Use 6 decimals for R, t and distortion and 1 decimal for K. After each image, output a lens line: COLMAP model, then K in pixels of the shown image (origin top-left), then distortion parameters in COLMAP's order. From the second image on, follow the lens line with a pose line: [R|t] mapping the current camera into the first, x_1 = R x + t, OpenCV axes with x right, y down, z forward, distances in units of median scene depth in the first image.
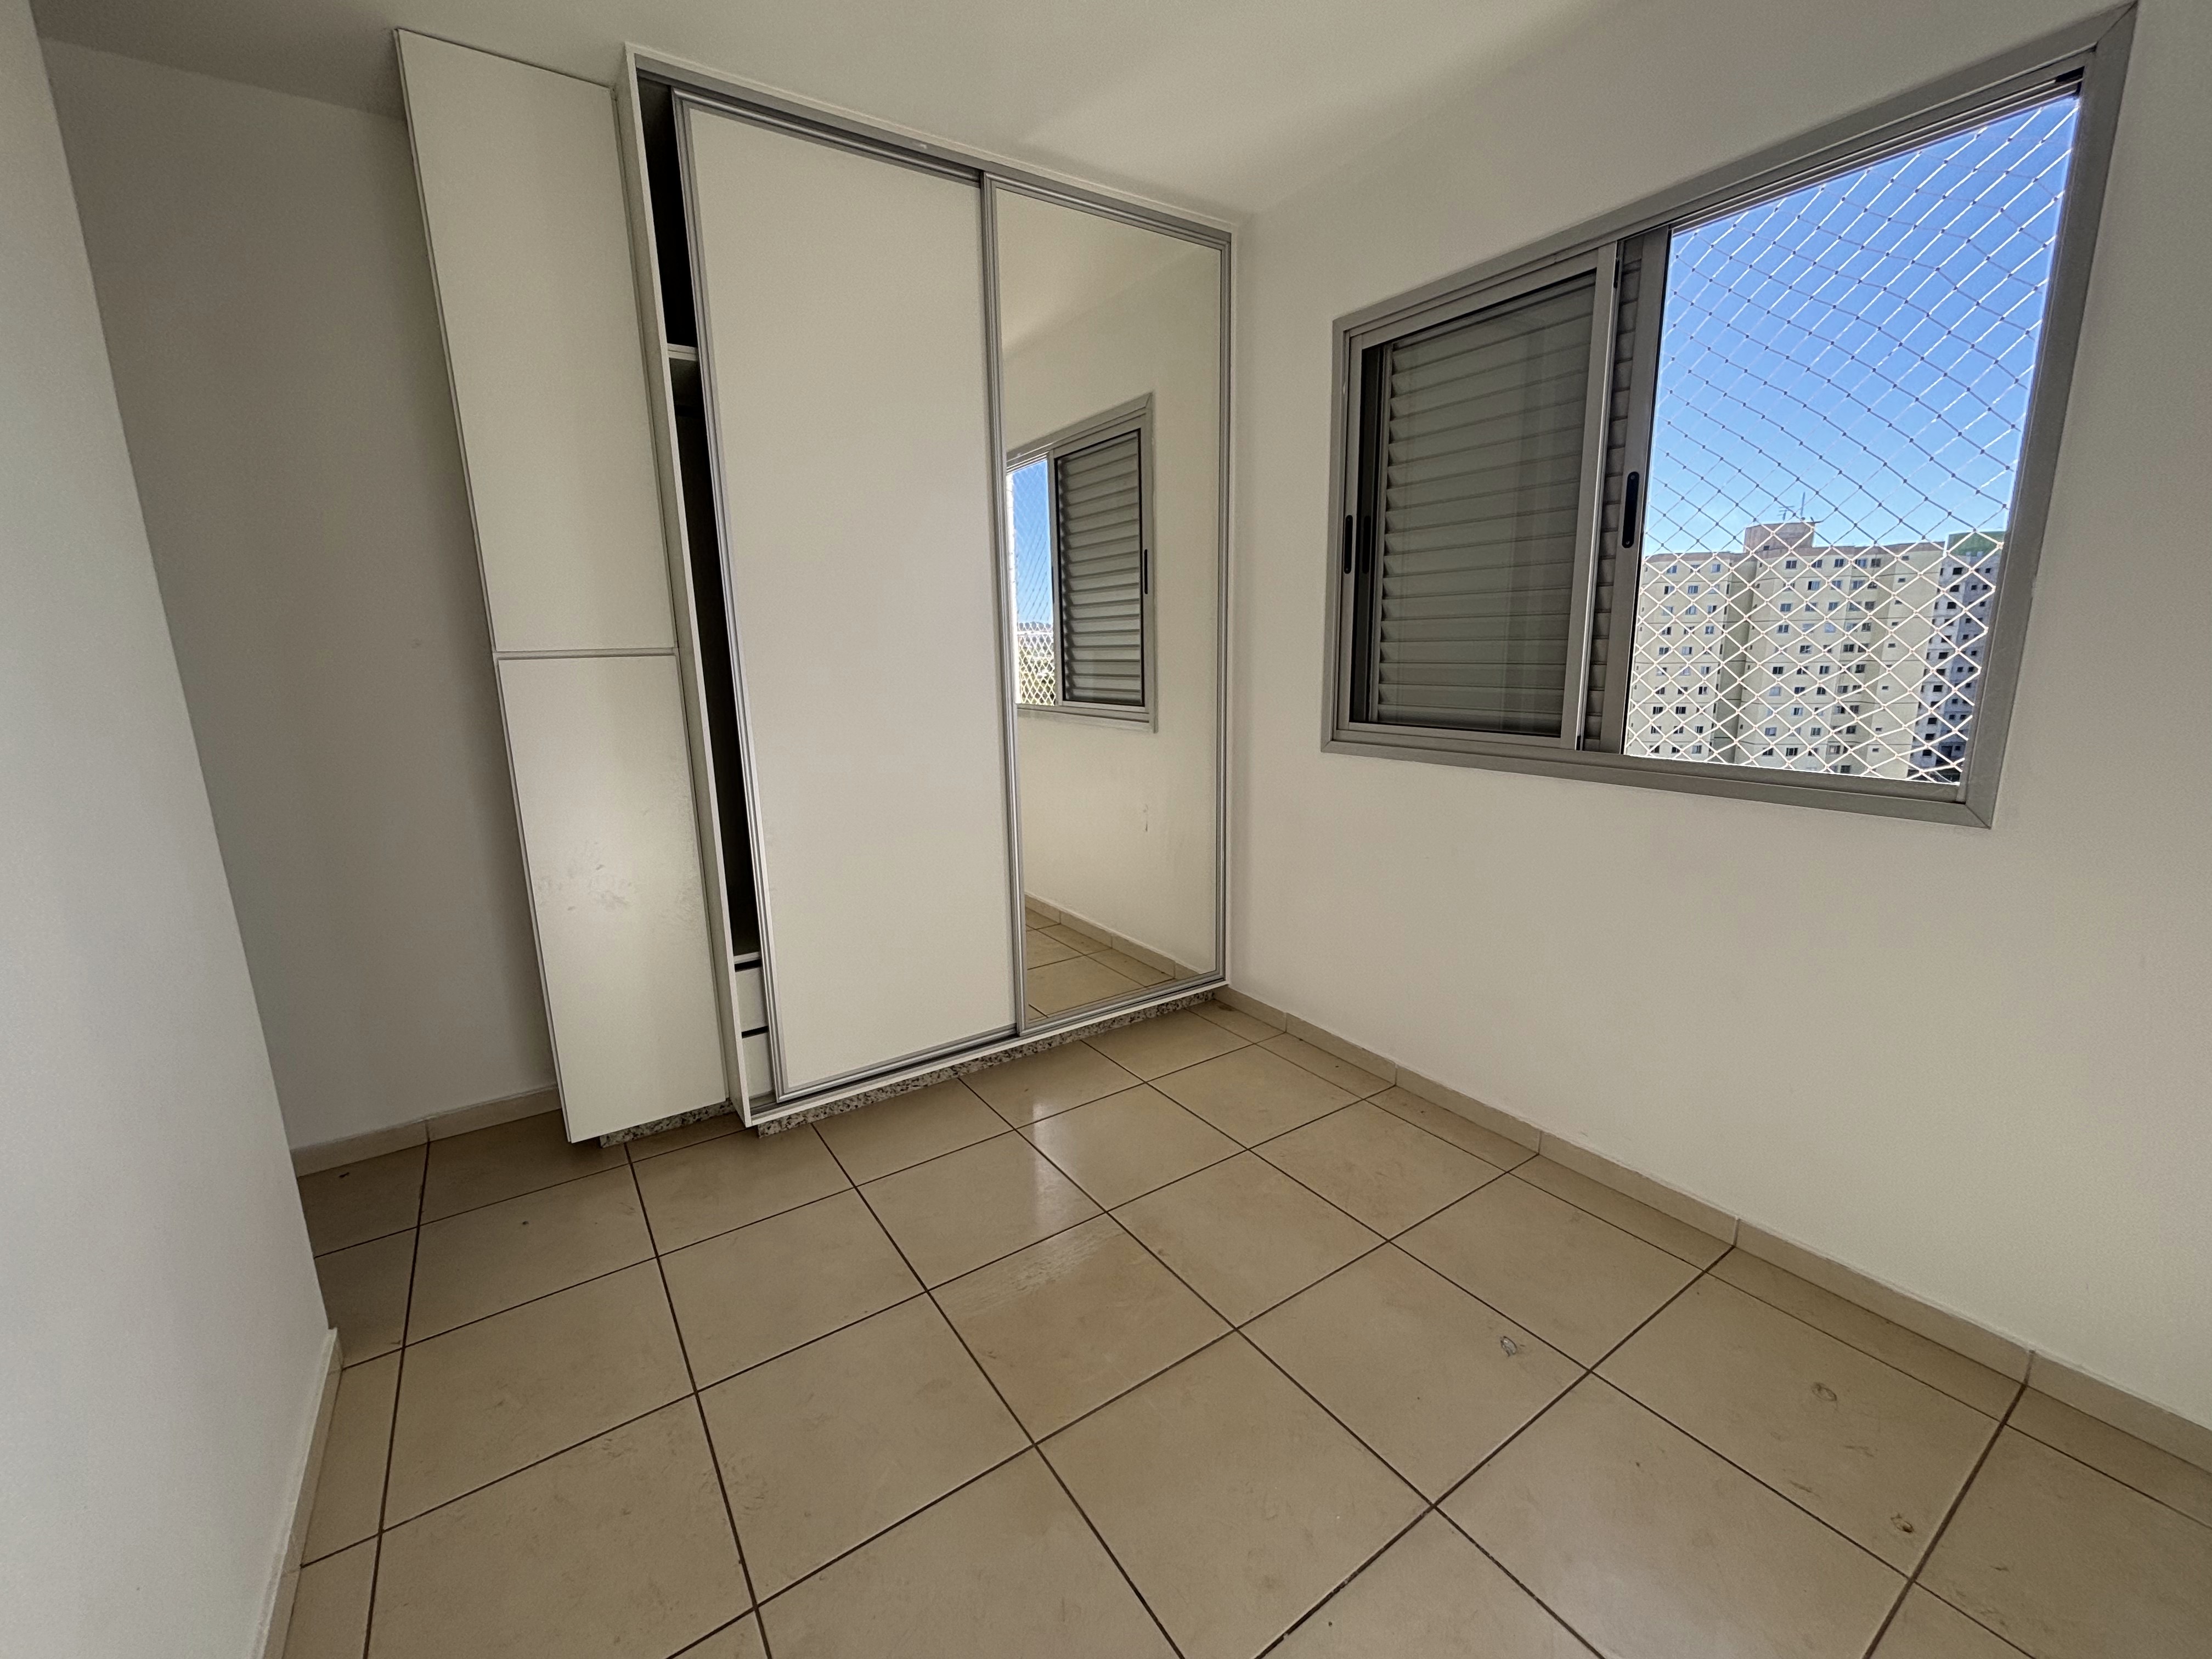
lens RADIAL K [[894.1, 0, 1122.8], [0, 894.1, 840.7], [0, 0, 1]] dist [-0.004296, 0.000529]
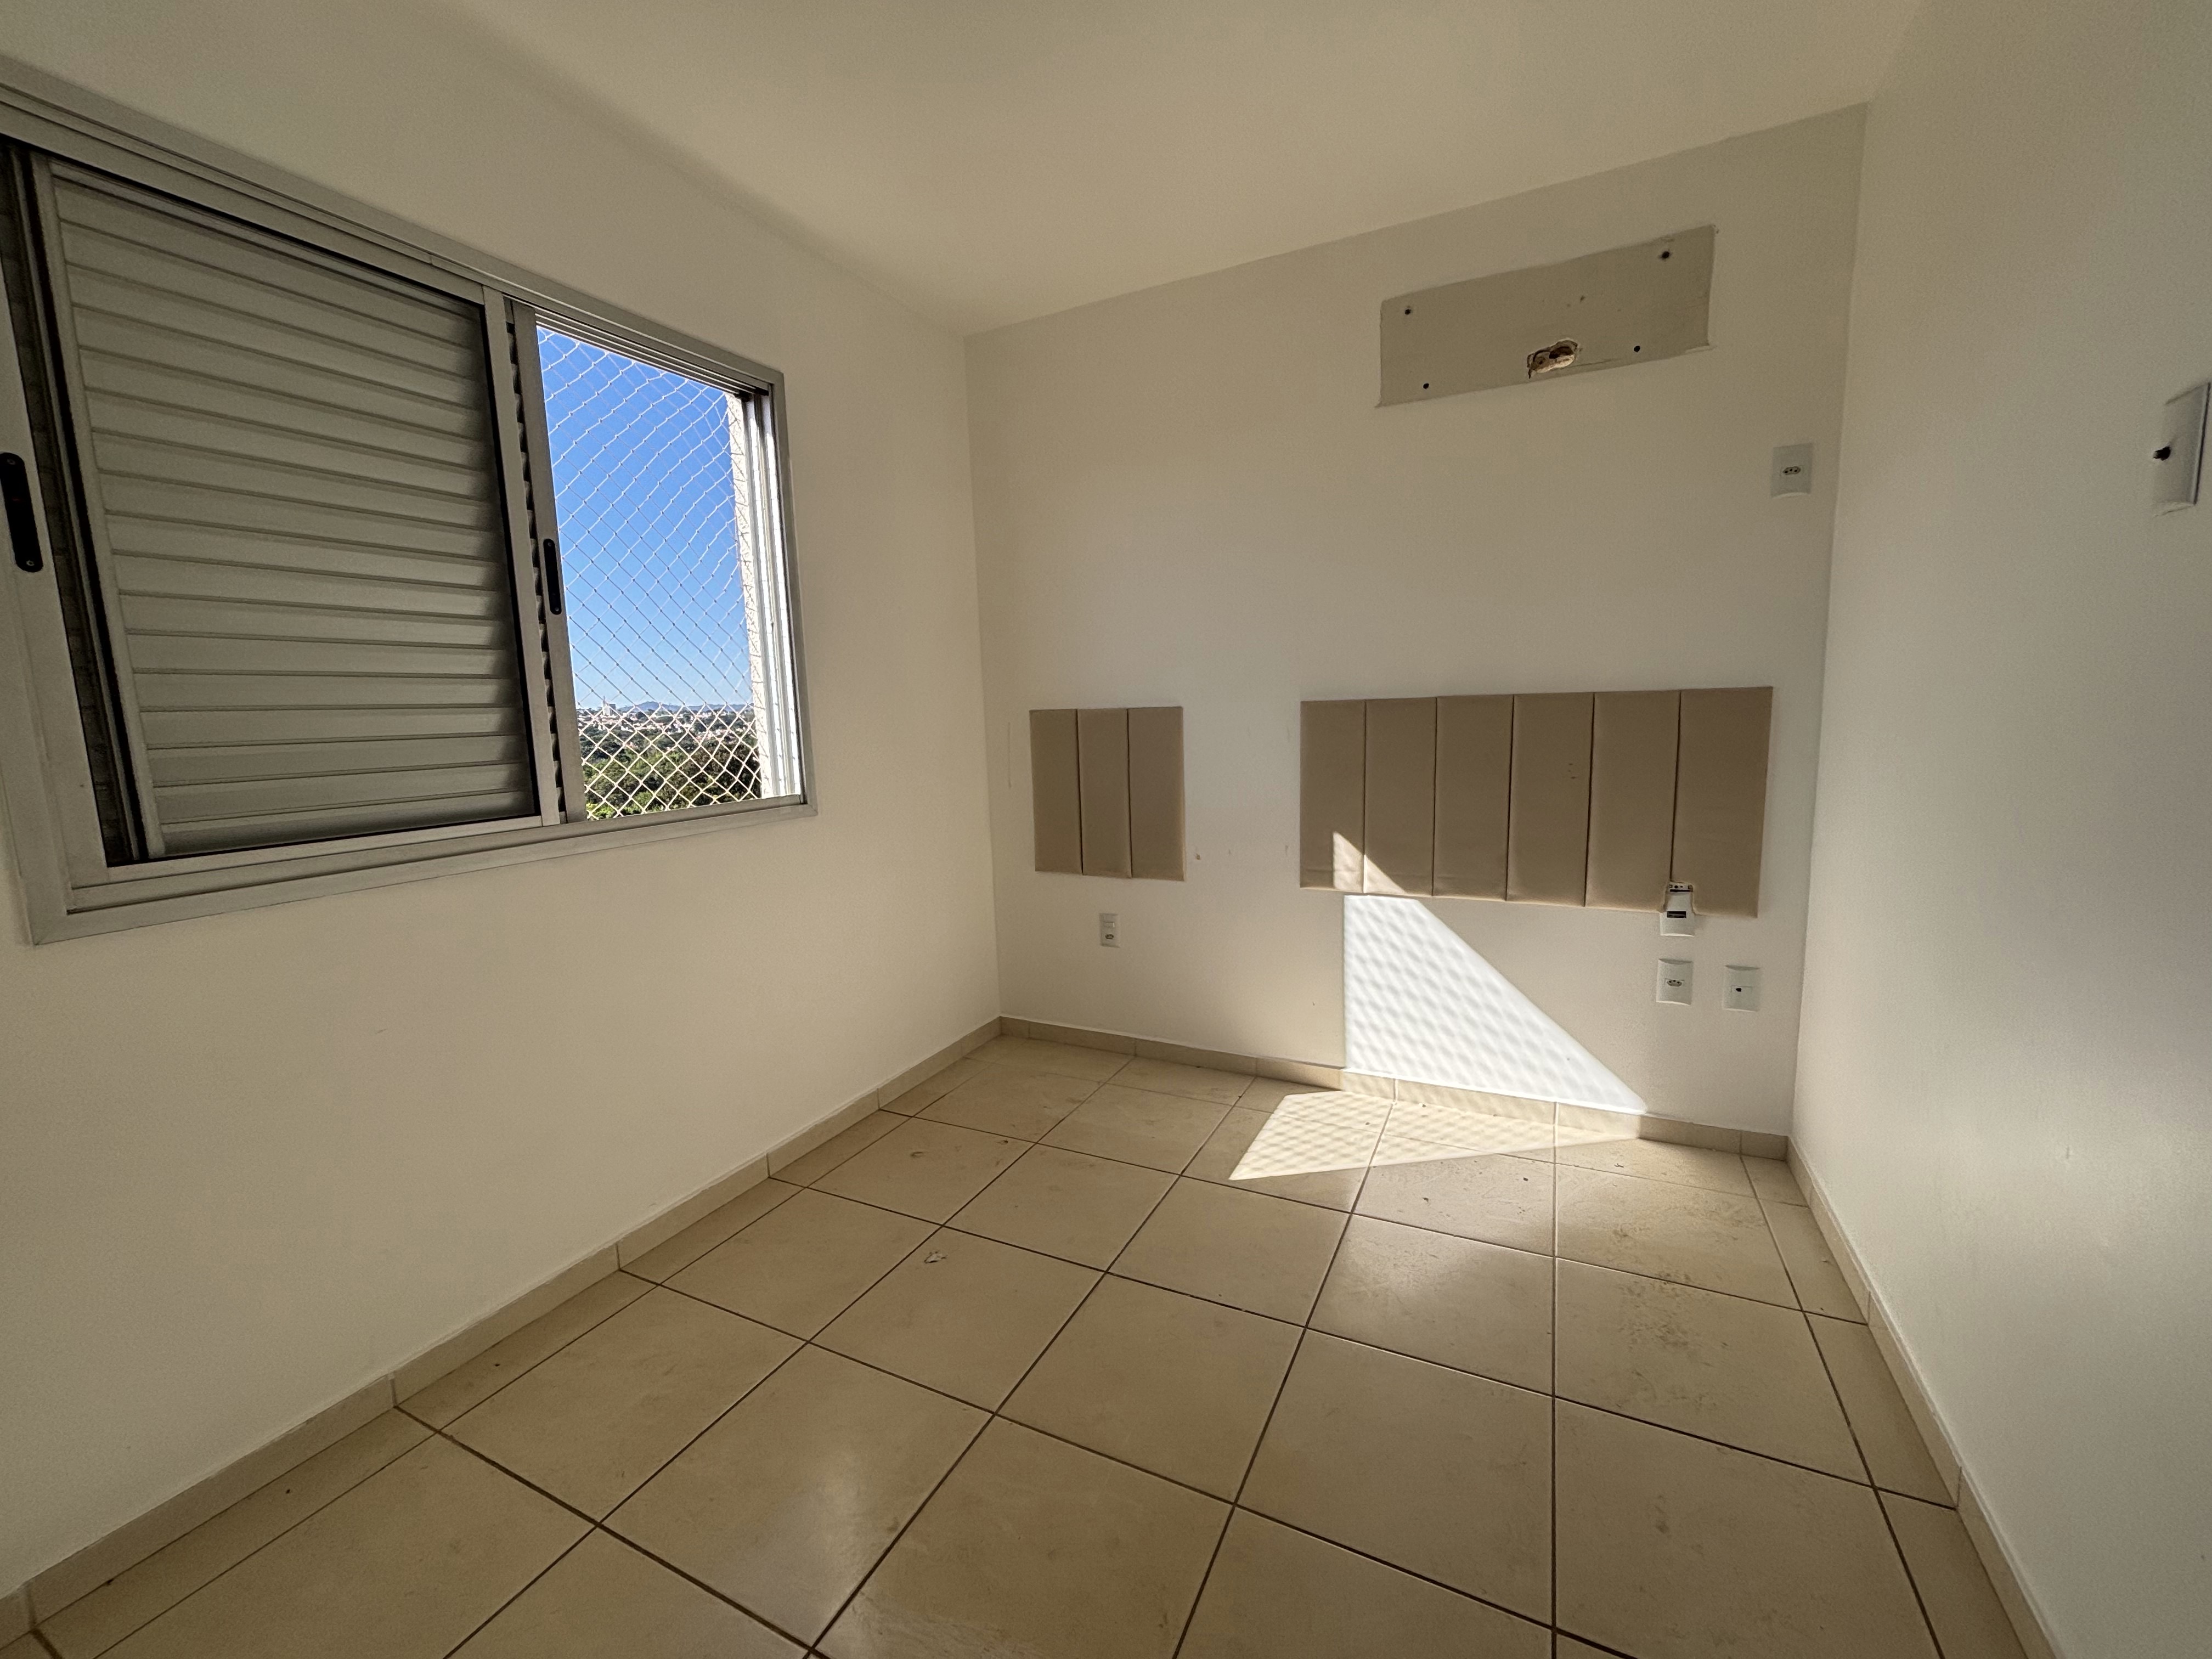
lens RADIAL K [[894.1, 0, 1116.5], [0, 894.1, 817.3], [0, 0, 1]] dist [-0.004296, 0.000529]
pose [[-0.480505, -0.087096, 0.872656, -0.575781], [0.221023, 0.950910, 0.216607, -0.183388], [-0.848683, 0.296958, -0.437667, 0.931945]]
